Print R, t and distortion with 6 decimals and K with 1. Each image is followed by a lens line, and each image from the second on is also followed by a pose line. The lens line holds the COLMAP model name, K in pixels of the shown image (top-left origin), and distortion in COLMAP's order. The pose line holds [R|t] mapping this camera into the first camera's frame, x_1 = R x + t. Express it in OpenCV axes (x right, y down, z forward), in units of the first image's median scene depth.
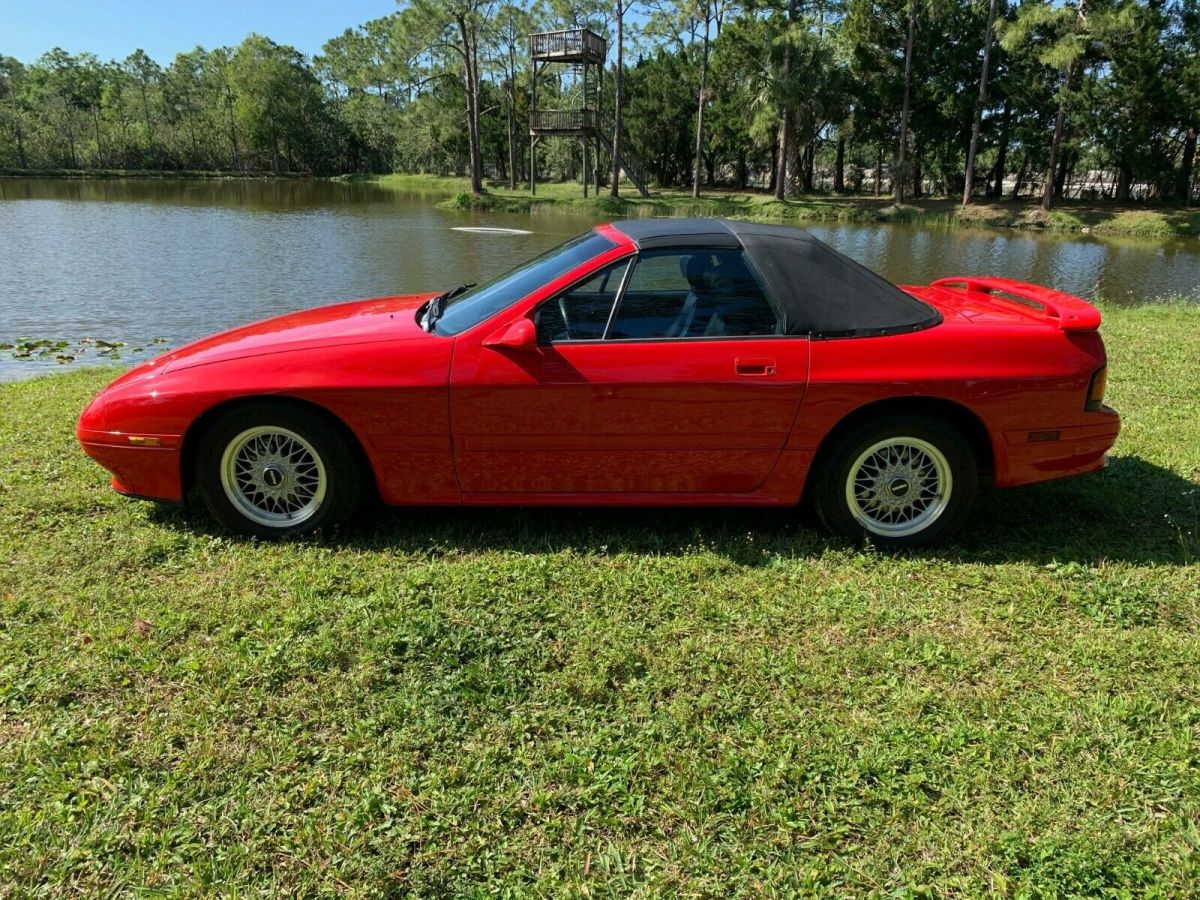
lens RADIAL K [[936.5, 0, 598.4], [0, 936.5, 456.5], [0, 0, 1]] dist [0.000443, 0.003244]
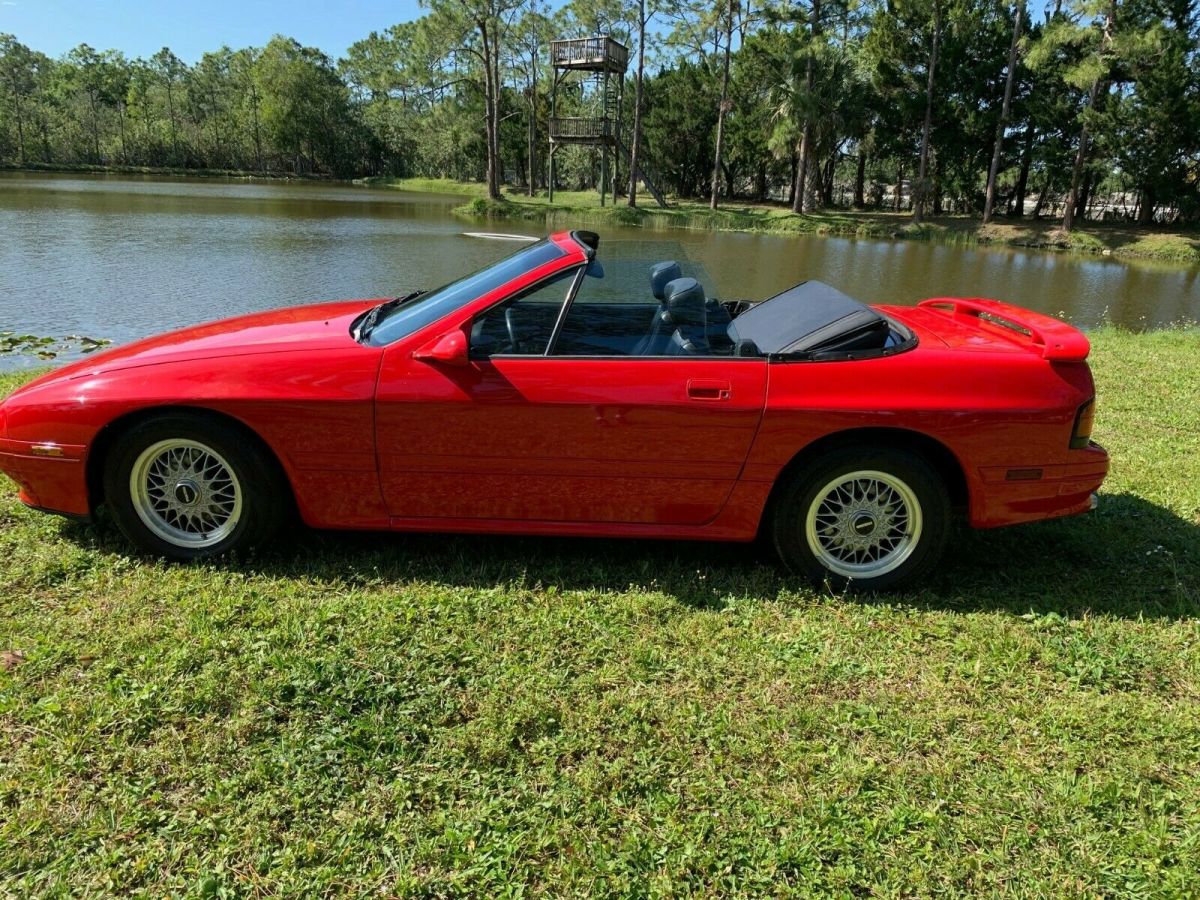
lens RADIAL K [[936.5, 0, 603.6], [0, 936.5, 458.4], [0, 0, 1]] dist [0.000443, 0.003244]
pose [[0.999512, 0.029058, -0.011457, 0.071334], [-0.029141, 0.999550, -0.007116, -0.017528], [0.011245, 0.007447, 0.999909, 0.076227]]
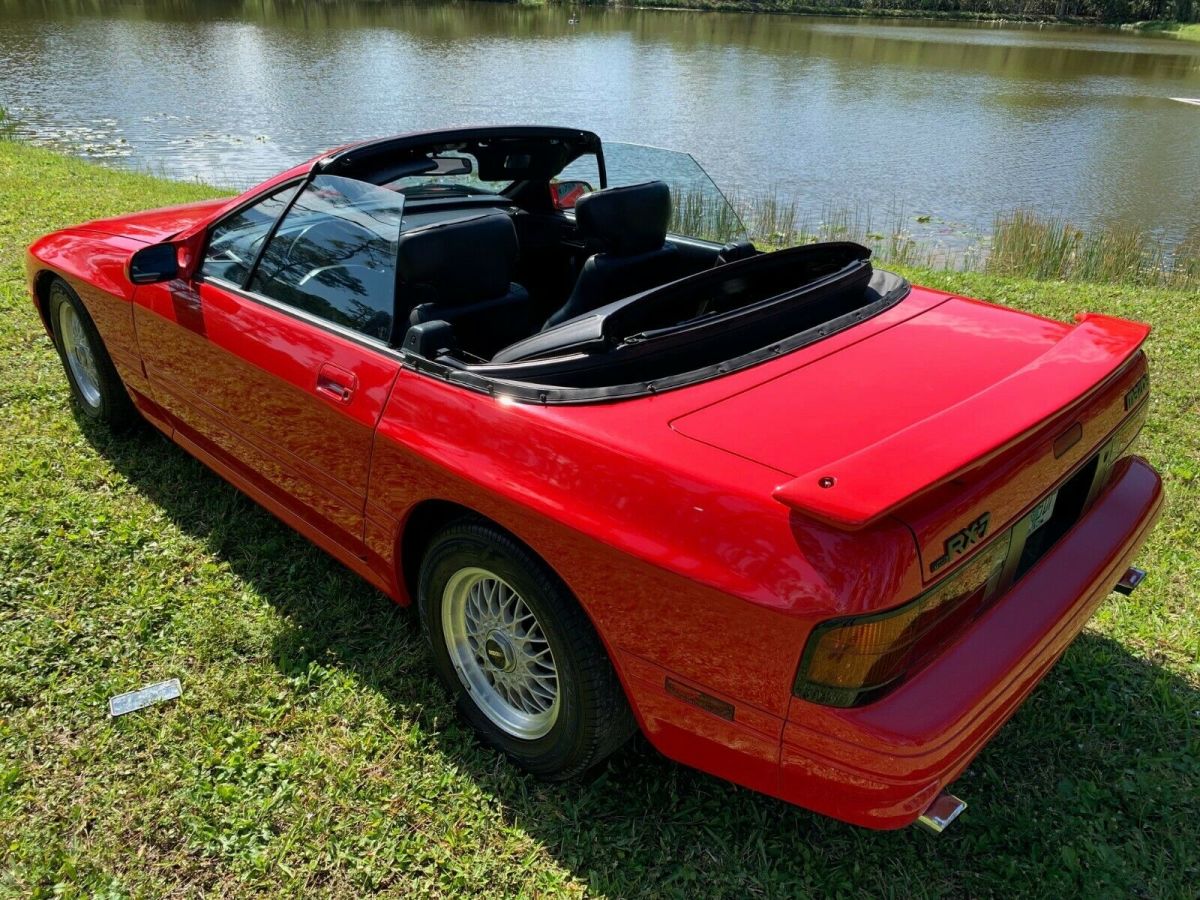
lens RADIAL K [[936.5, 0, 593.9], [0, 936.5, 450.4], [0, 0, 1]] dist [0.000443, 0.003244]
pose [[0.713759, 0.317735, -0.624174, 0.648388], [-0.226464, 0.948004, 0.223613, -0.214721], [0.662769, -0.018253, 0.748602, 0.584671]]
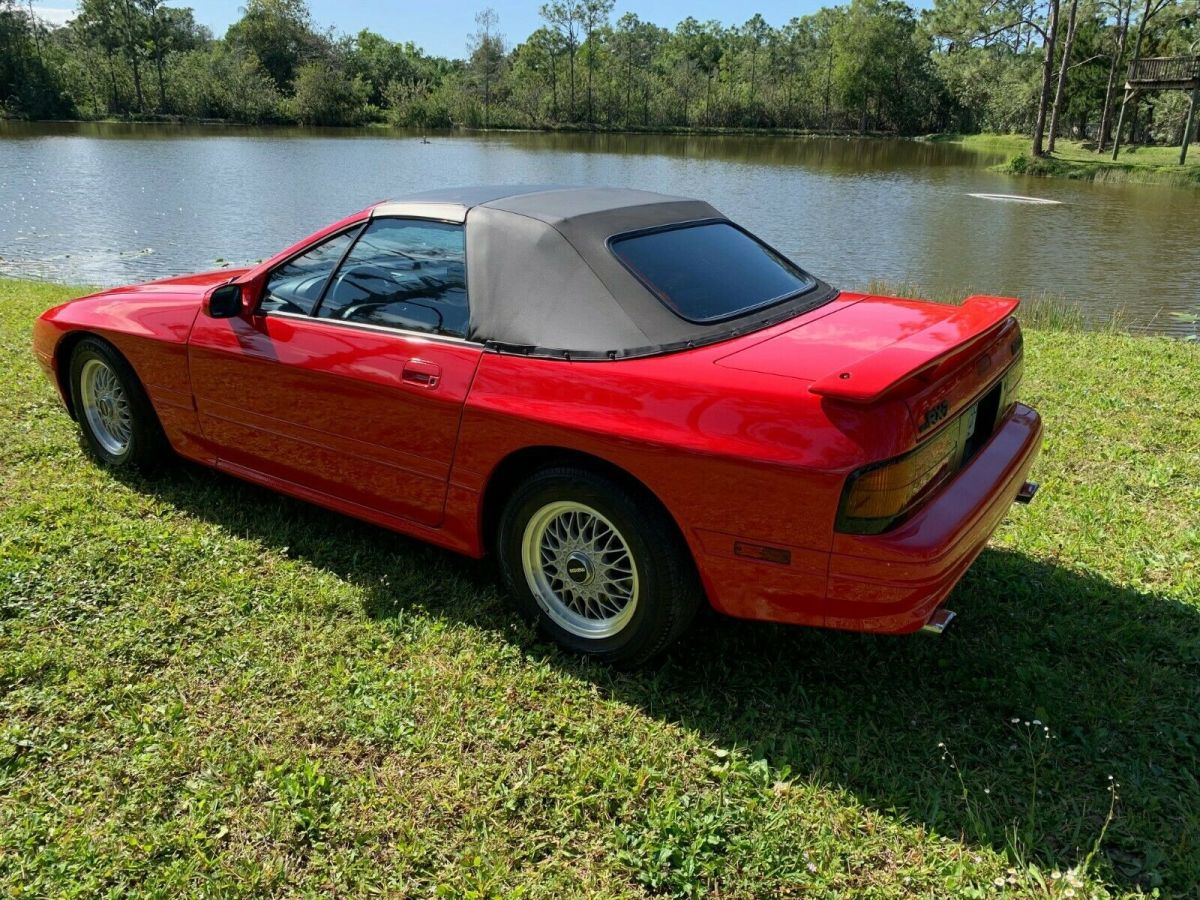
lens RADIAL K [[936.5, 0, 599.5], [0, 936.5, 450.0], [0, 0, 1]] dist [0.000443, 0.003244]
pose [[0.820074, 0.191762, -0.539171, 0.670250], [-0.173793, 0.981140, 0.084616, -0.115205], [0.545229, 0.024312, 0.837935, 0.387178]]
